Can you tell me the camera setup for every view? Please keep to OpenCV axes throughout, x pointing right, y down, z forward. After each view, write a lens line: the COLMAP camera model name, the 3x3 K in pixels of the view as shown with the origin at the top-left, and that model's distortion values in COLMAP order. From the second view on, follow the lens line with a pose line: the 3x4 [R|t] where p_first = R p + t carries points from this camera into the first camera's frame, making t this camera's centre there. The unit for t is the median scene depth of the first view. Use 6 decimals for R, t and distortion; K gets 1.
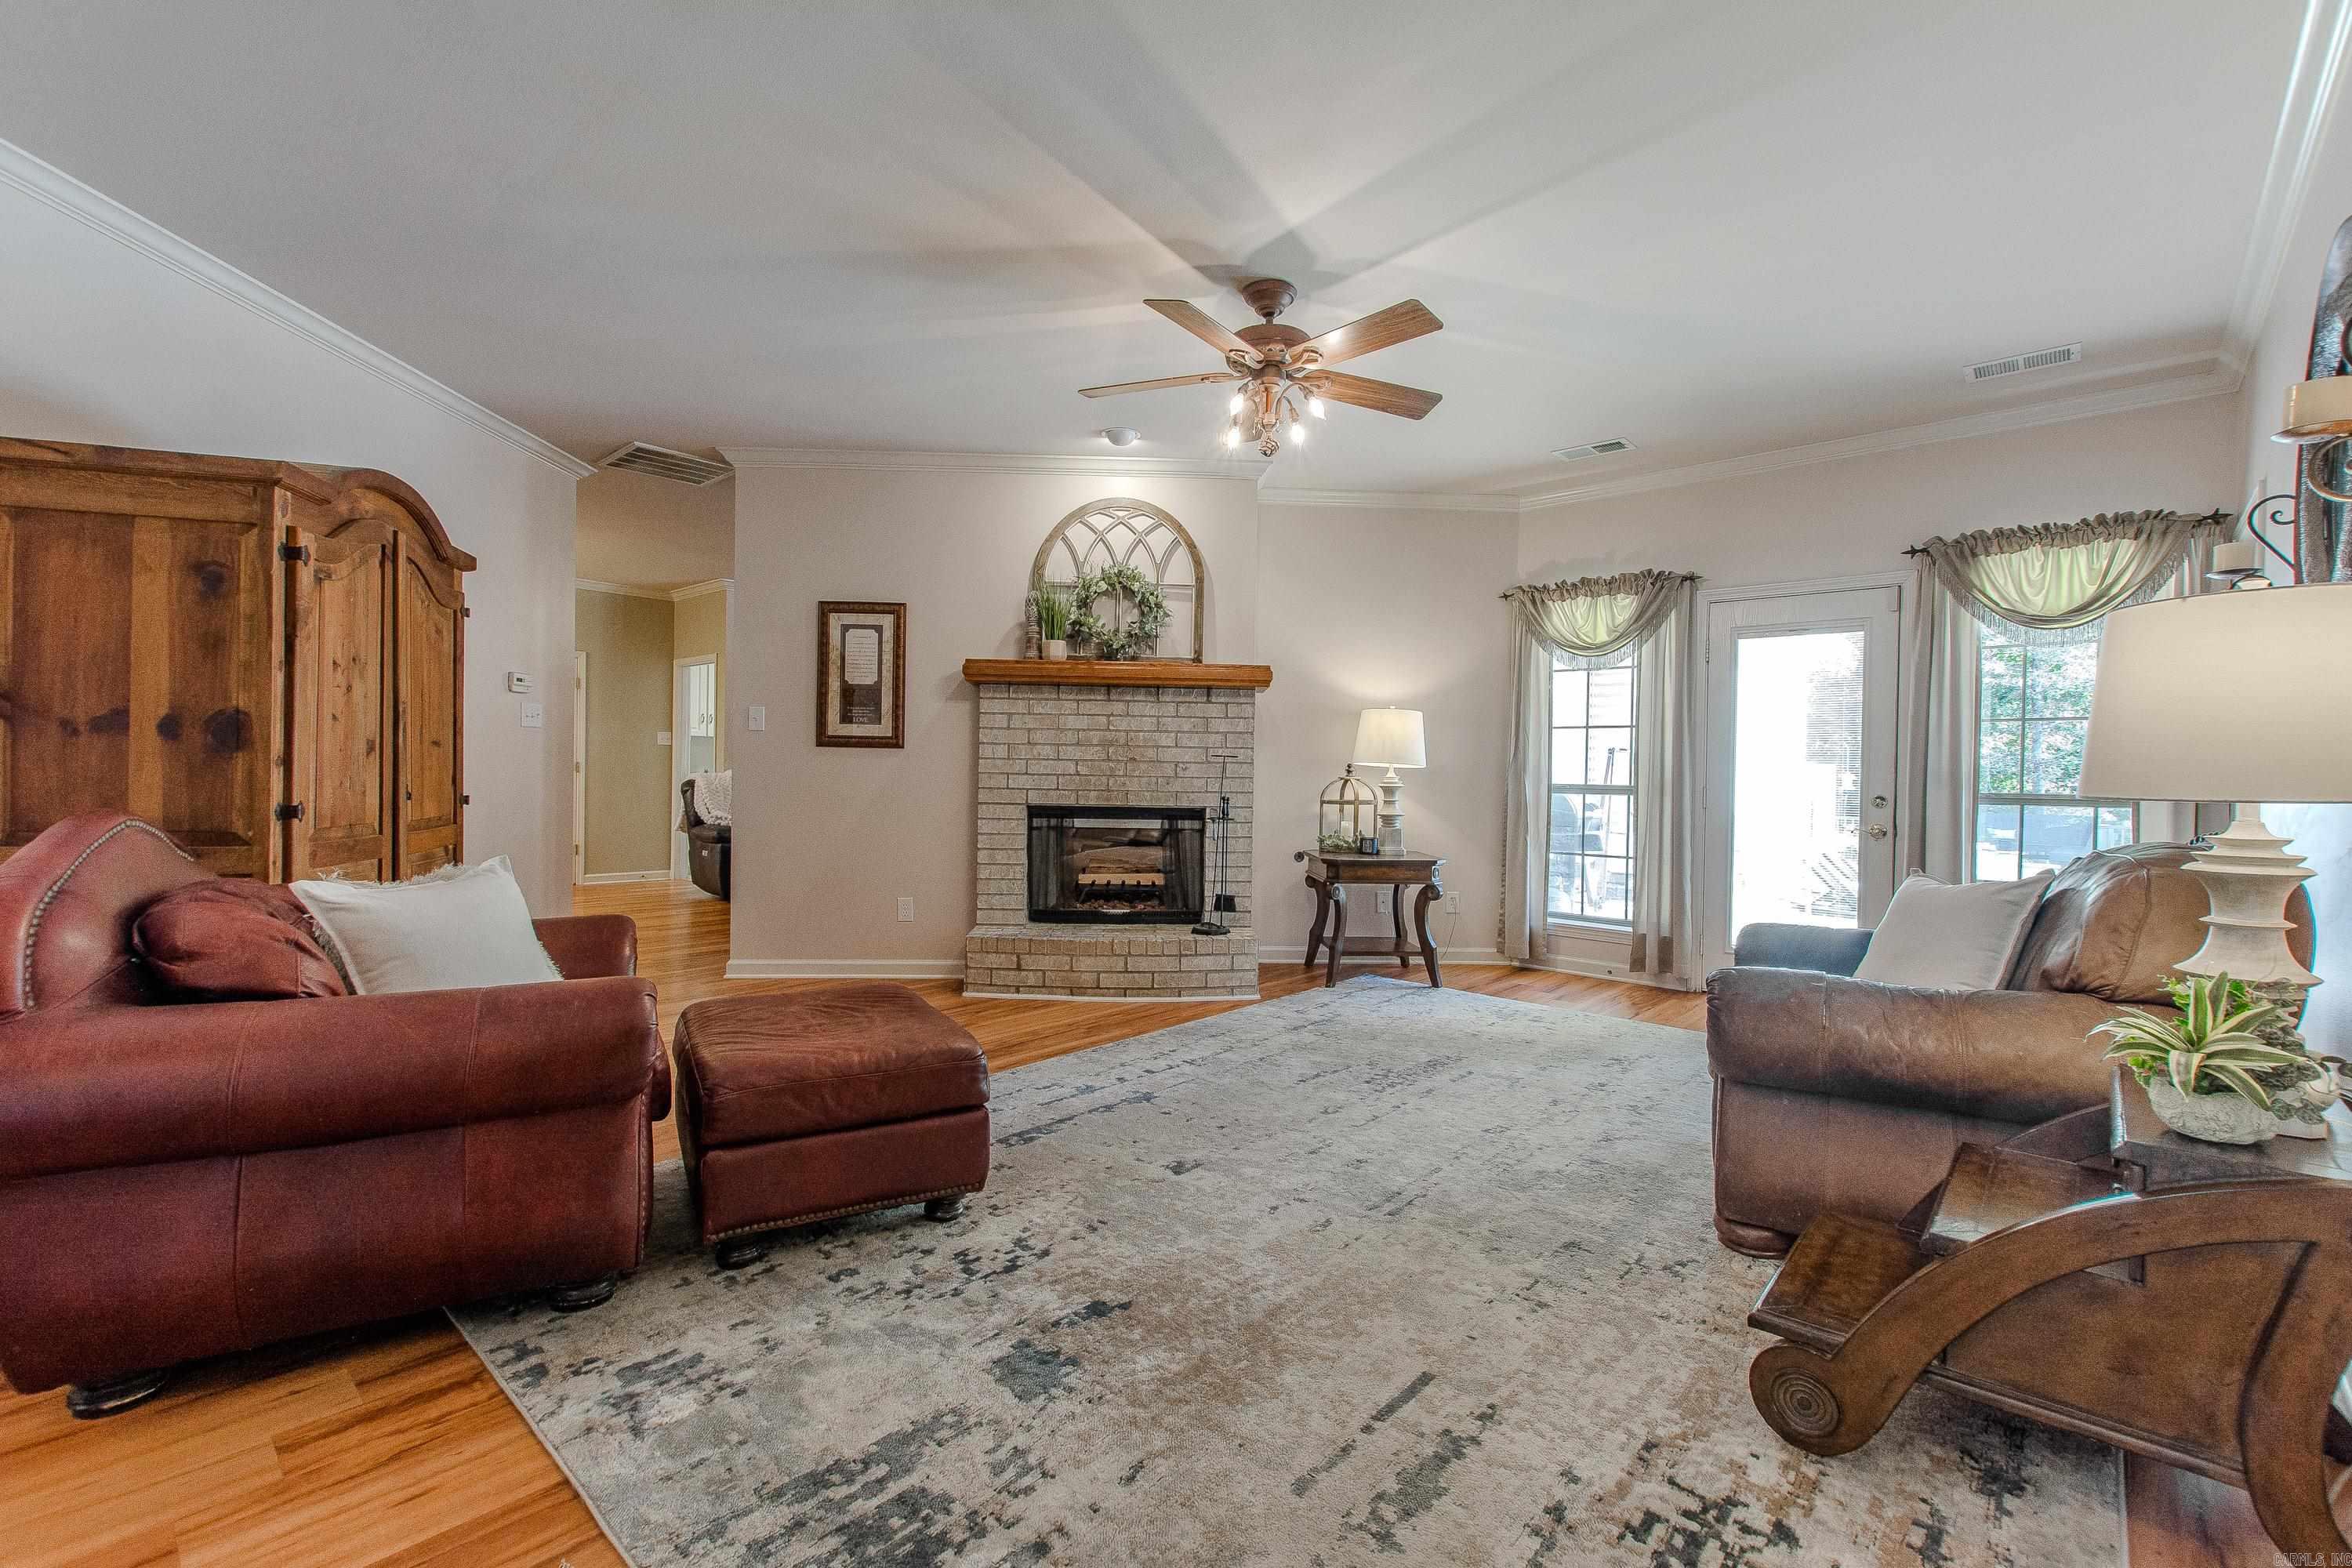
lens RADIAL K [[1021.9, 0, 1176.0], [0, 1021.9, 784.0], [0, 0, 1]] dist [0.008231, -0.006521]
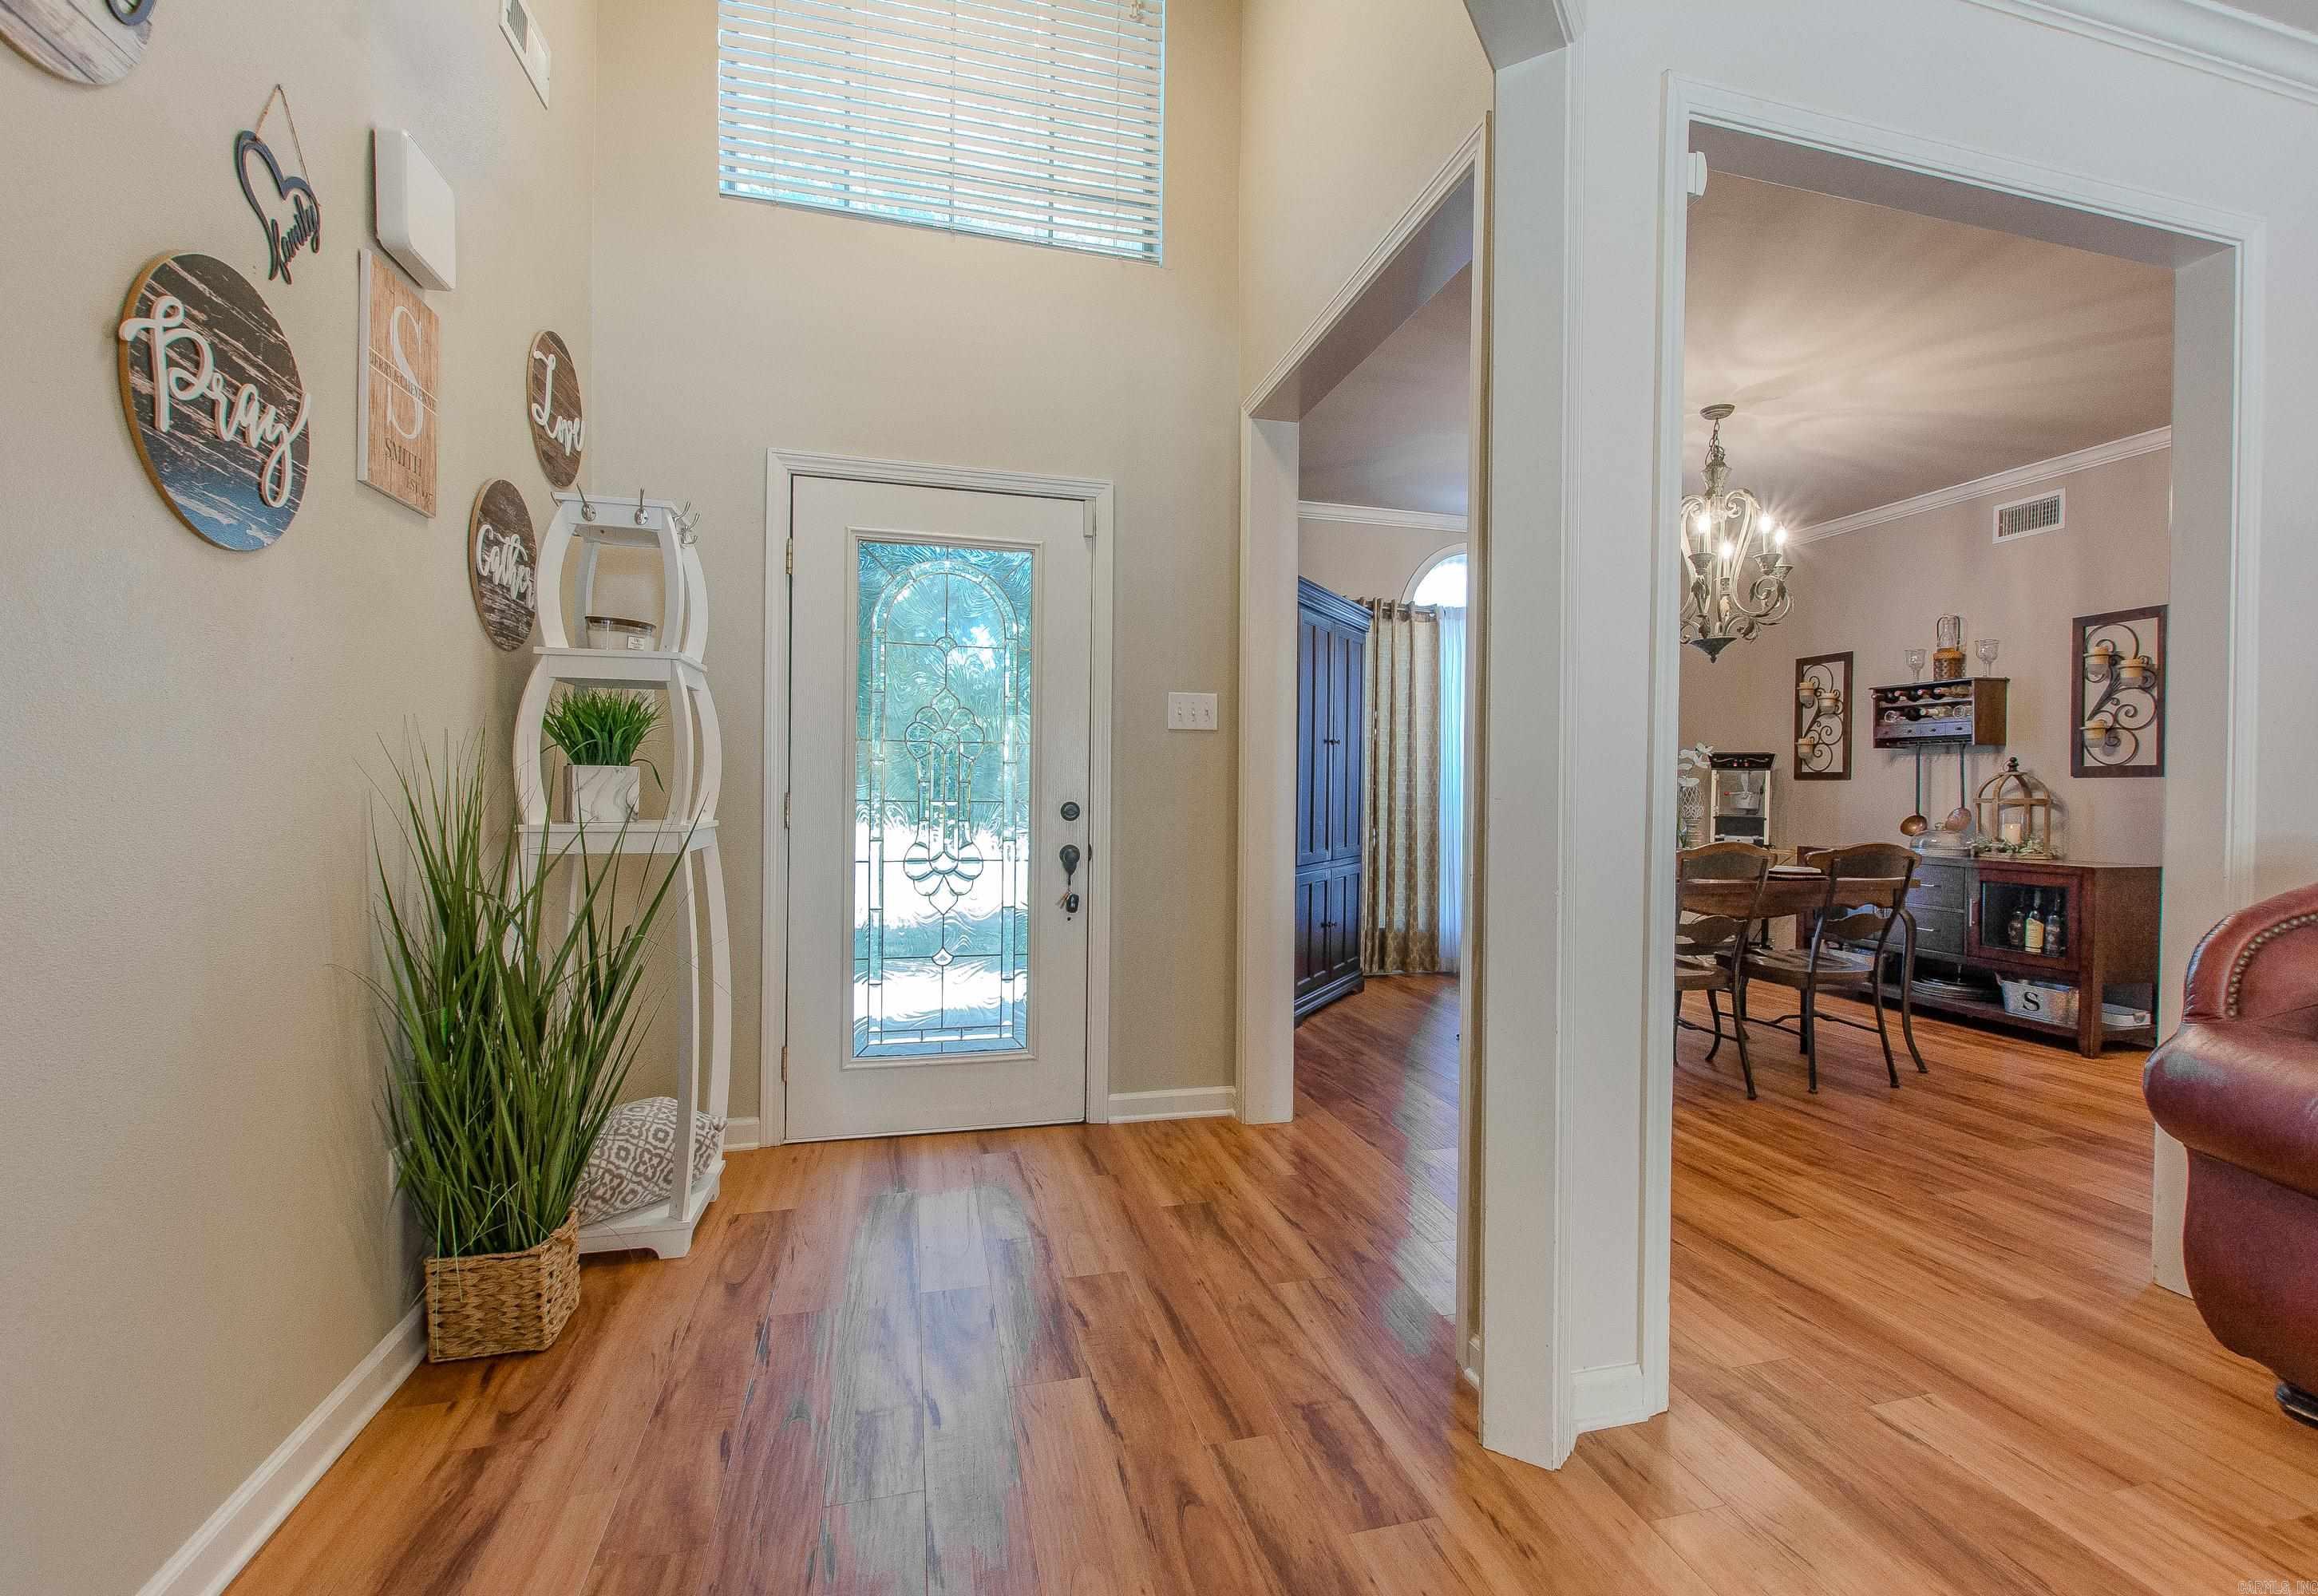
lens RADIAL K [[1032.4, 0, 1213.4], [0, 1032.4, 795.0], [0, 0, 1]] dist [-0.001577, -0.000438]
pose [[-0.518341, -0.015377, -0.855036, 0.171379], [-0.029998, 0.999550, 0.000209, -0.000658], [0.854647, 0.025758, -0.518569, 0.206201]]
